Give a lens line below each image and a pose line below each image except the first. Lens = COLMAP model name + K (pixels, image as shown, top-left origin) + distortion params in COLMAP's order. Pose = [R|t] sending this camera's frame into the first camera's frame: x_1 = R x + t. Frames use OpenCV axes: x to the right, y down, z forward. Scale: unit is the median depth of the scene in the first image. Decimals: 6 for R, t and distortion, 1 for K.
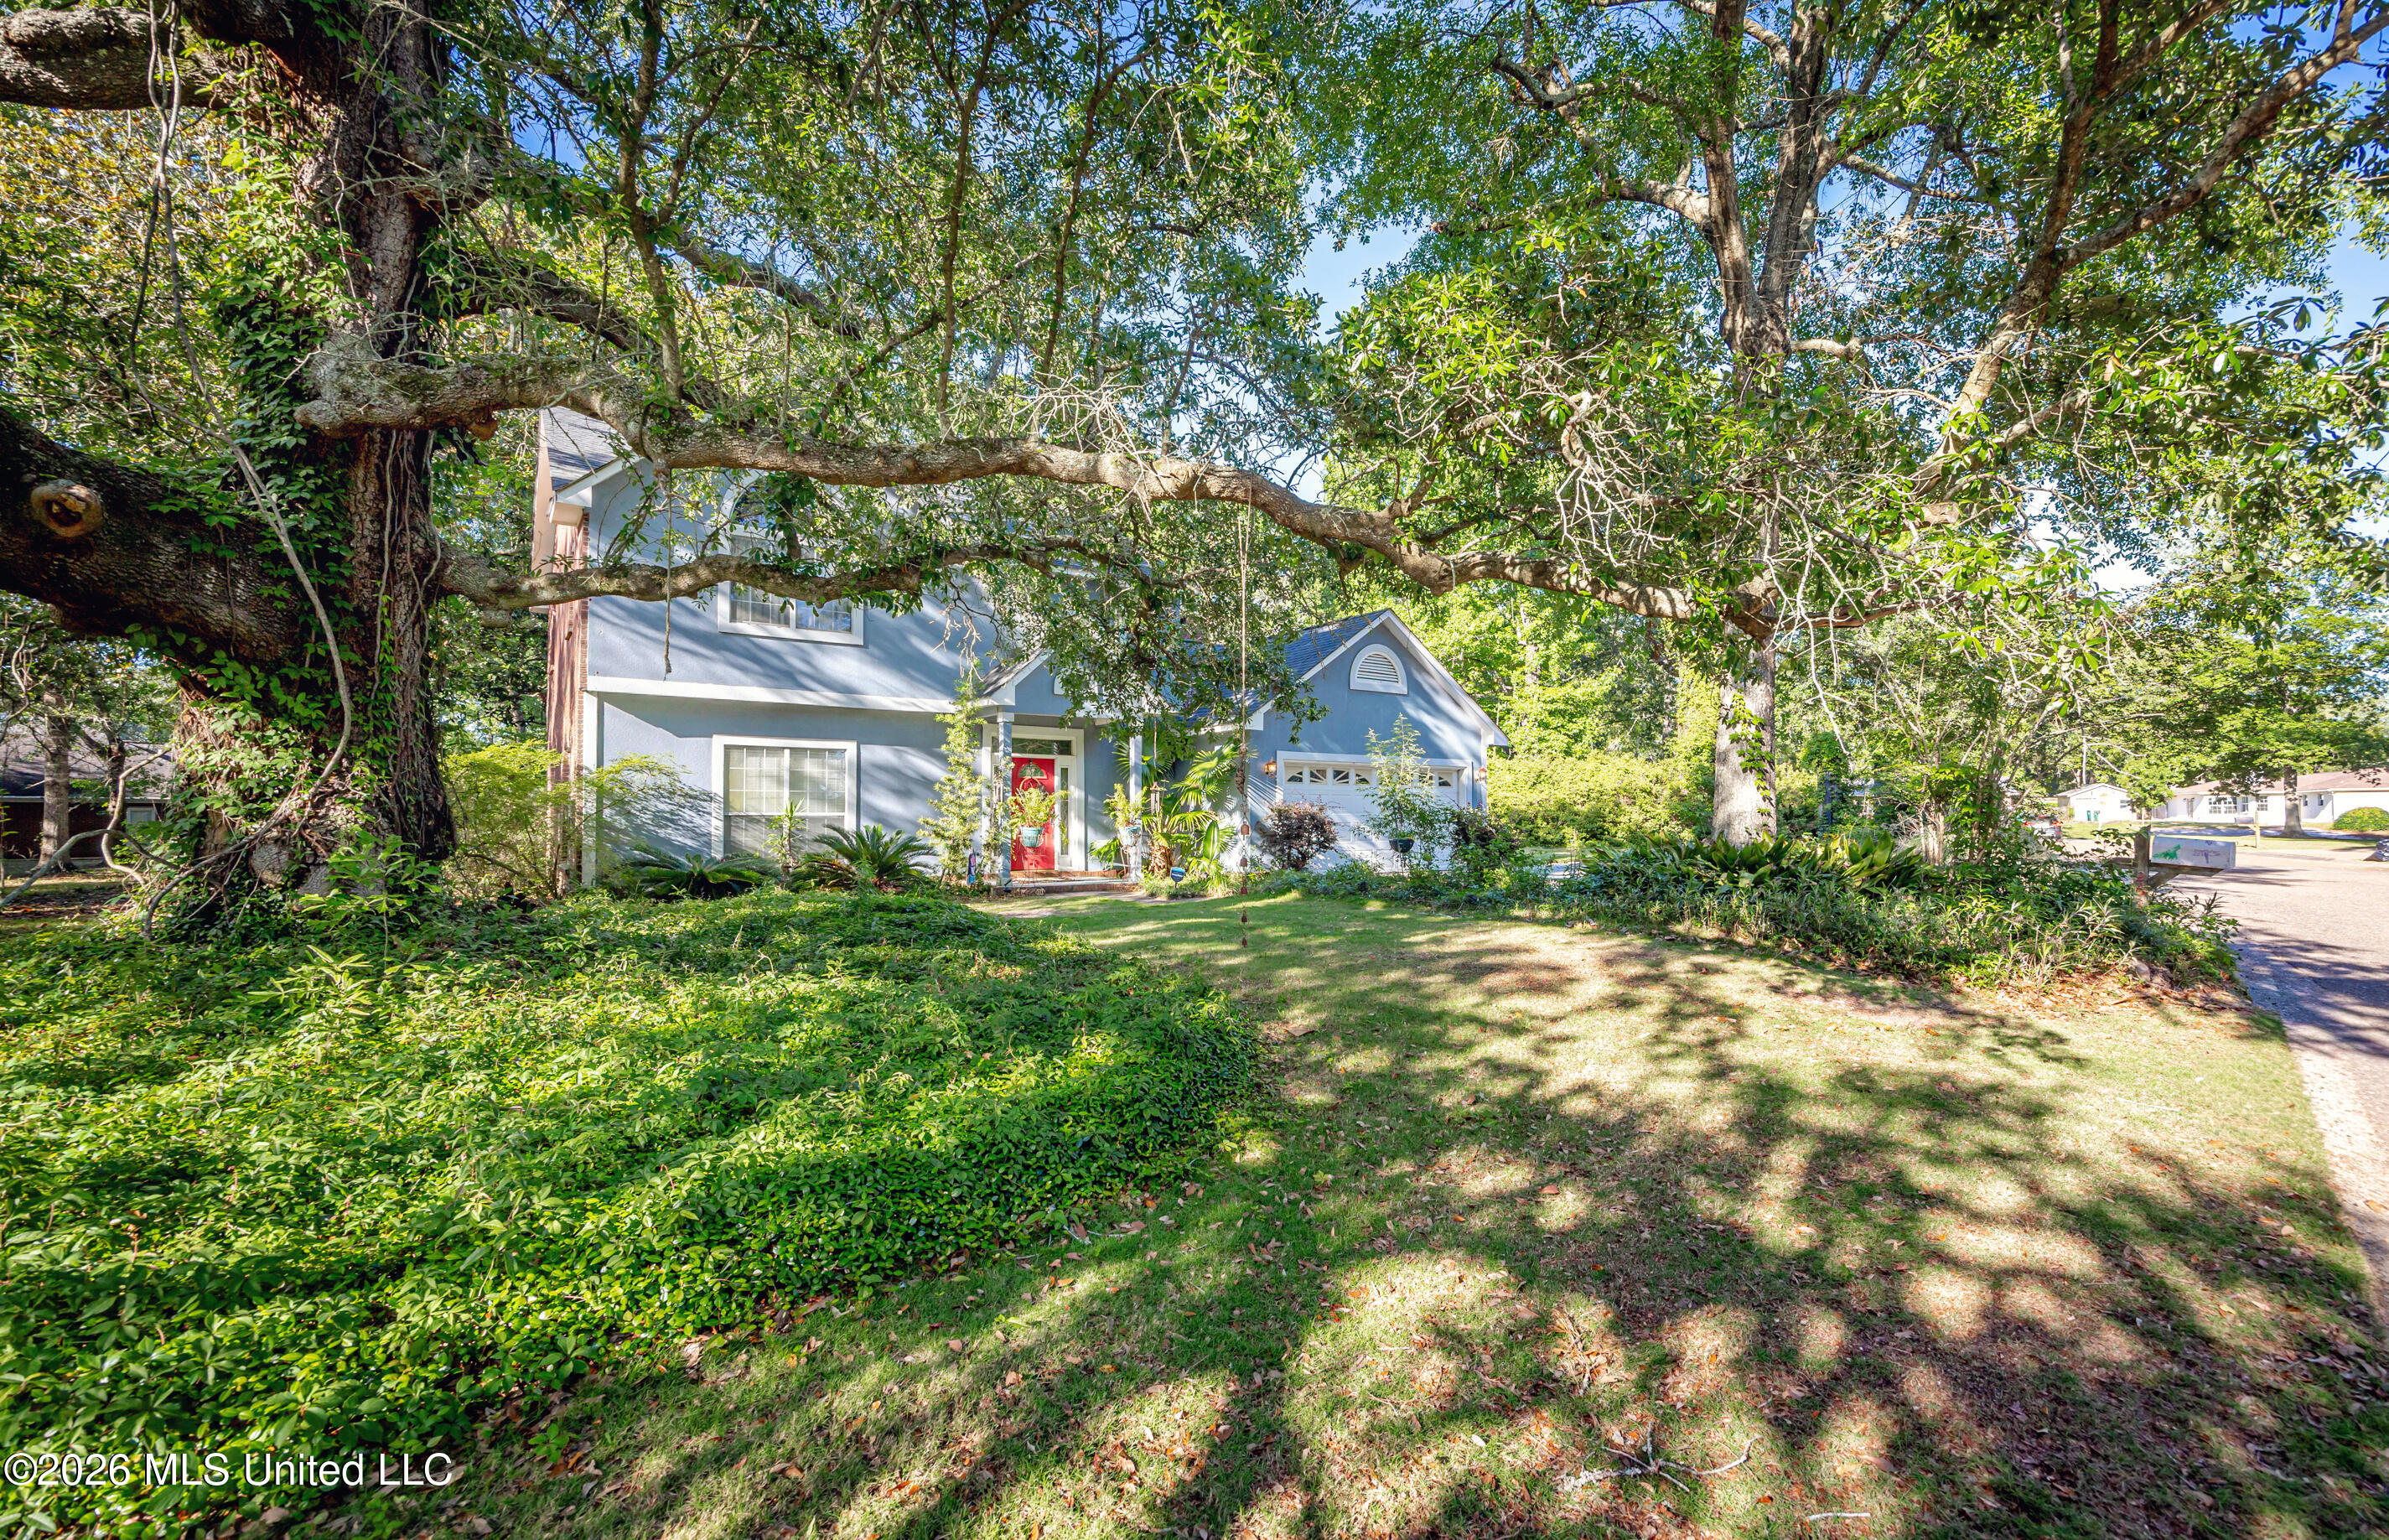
lens RADIAL K [[1043.2, 0, 1209.8], [0, 1043.2, 778.1], [0, 0, 1]] dist [0.003619, 0.000086]
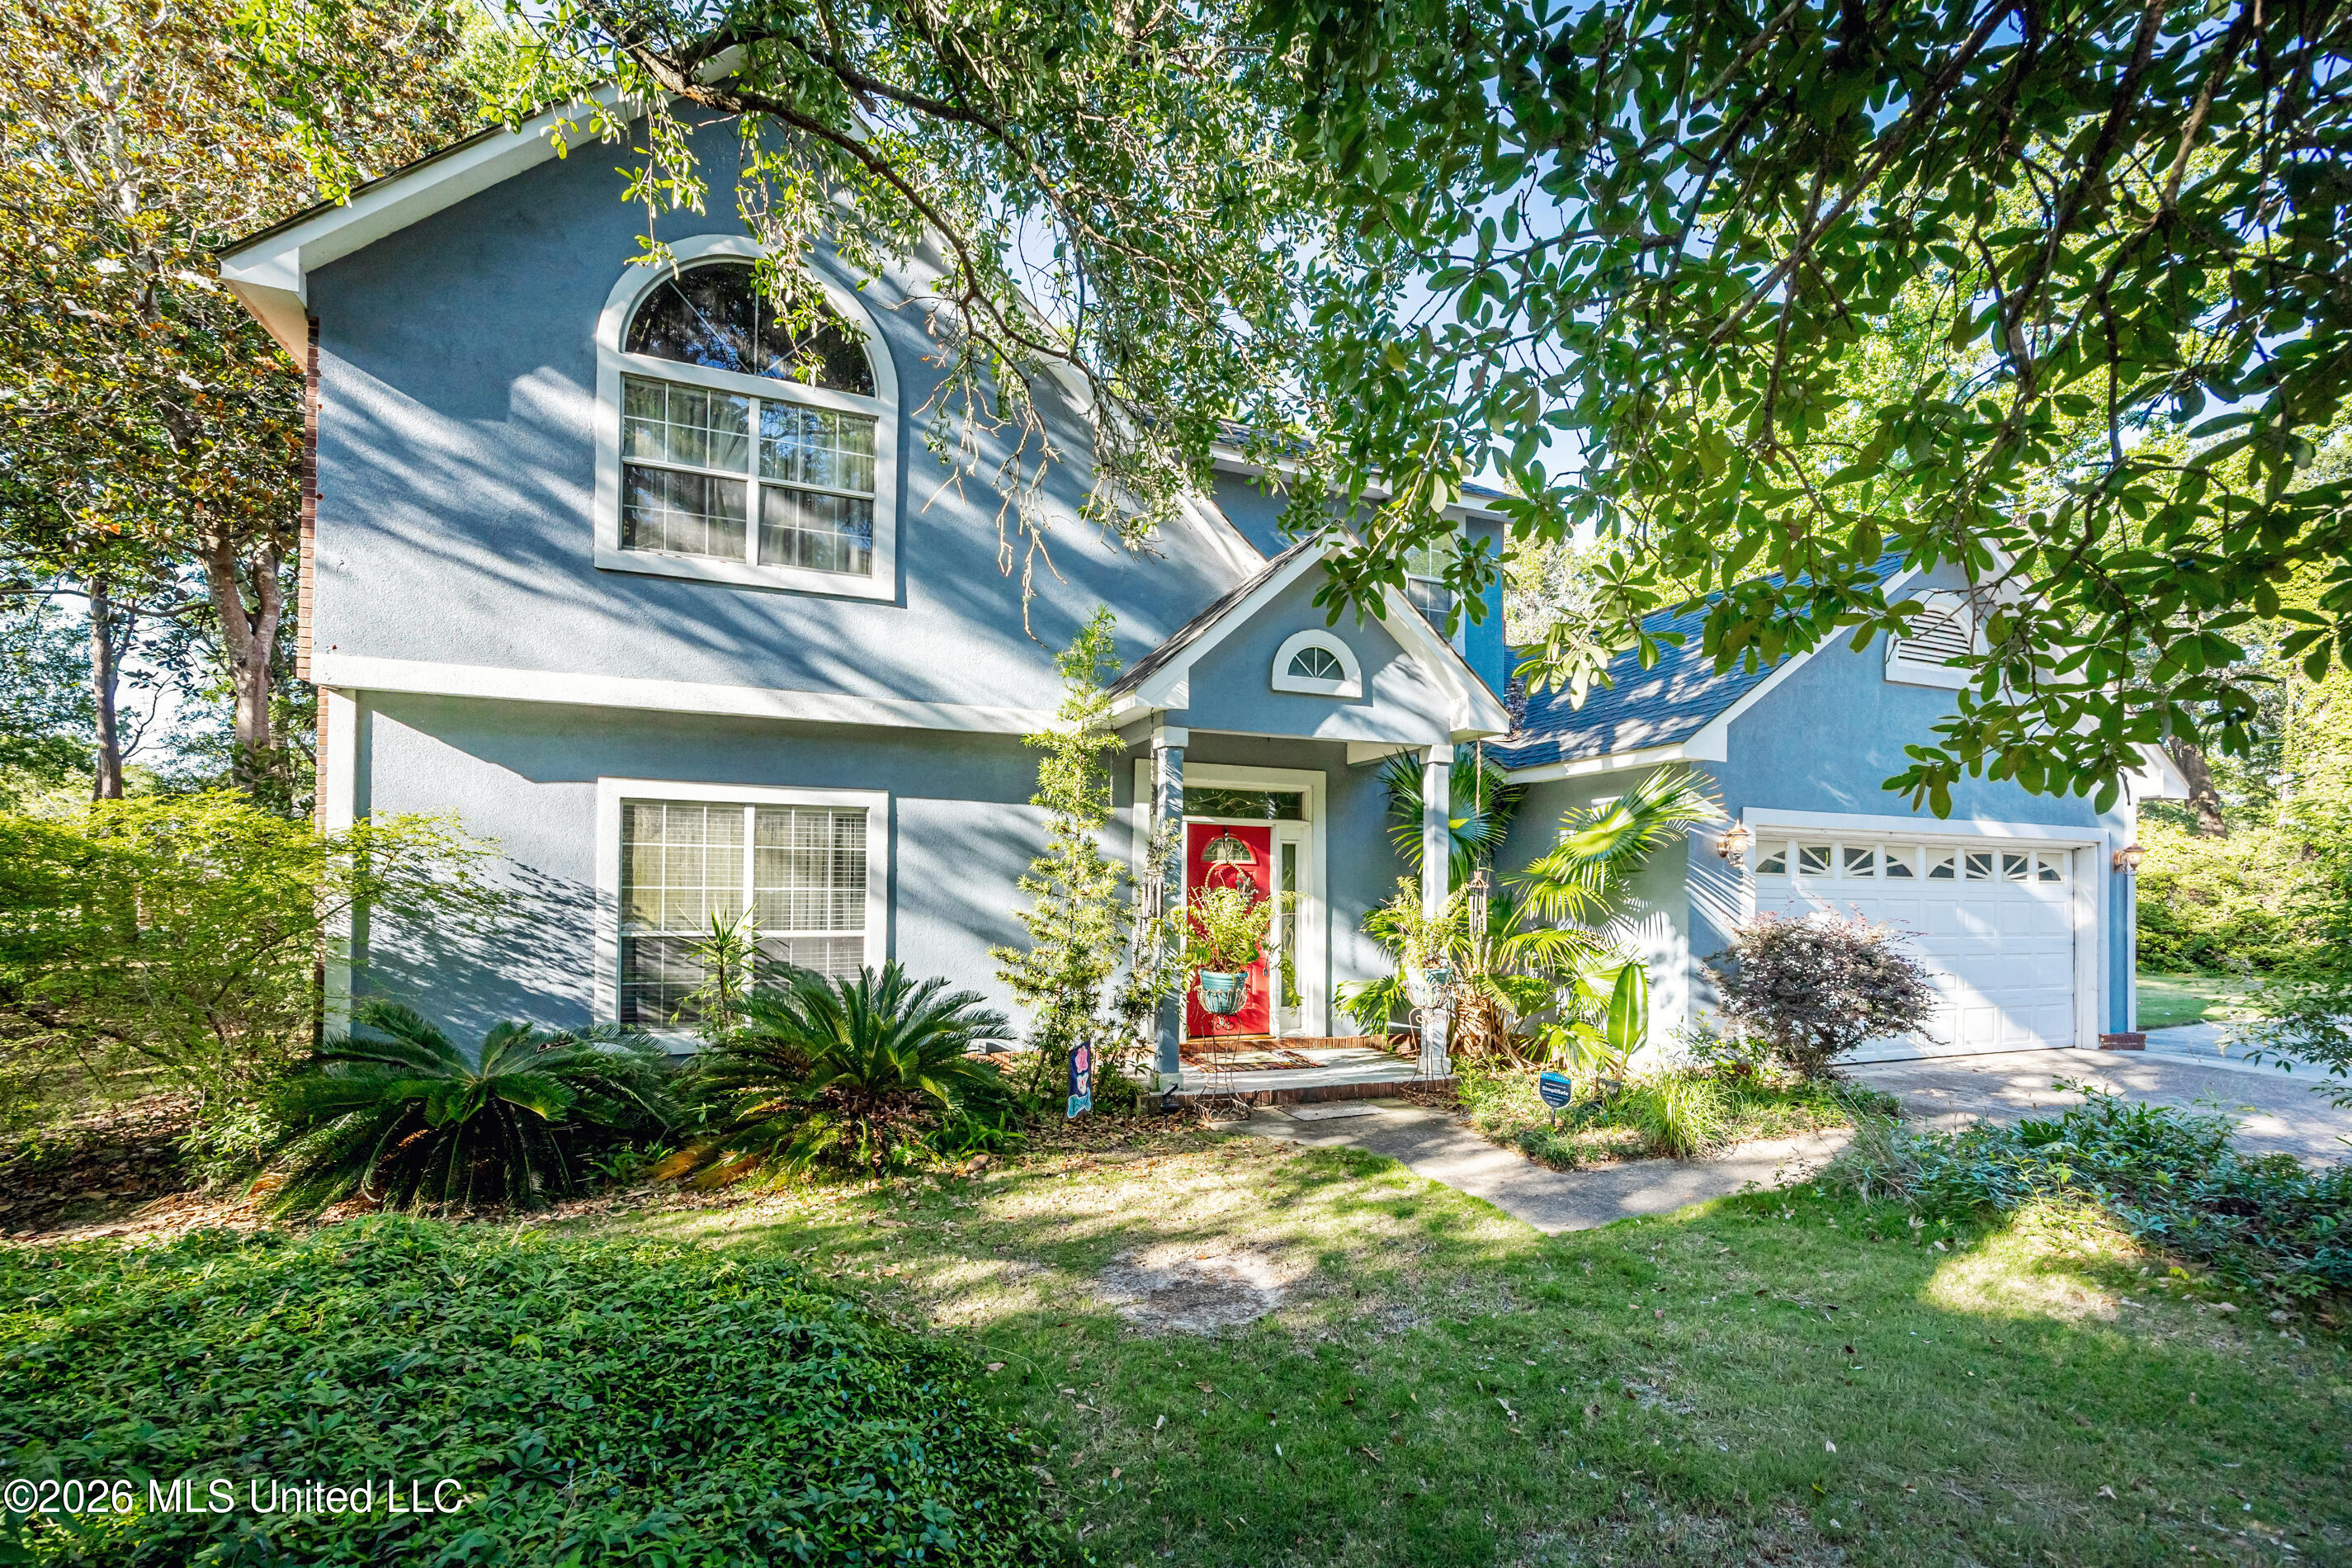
lens RADIAL K [[982.3, 0, 1169.4], [0, 982.3, 895.8], [0, 0, 1]] dist [0.010532, 0.000139]
pose [[0.968736, 0.010717, -0.247863, -0.078489], [-0.001417, 0.999289, 0.037668, -0.002472], [0.248091, -0.036139, 0.968063, 0.529121]]
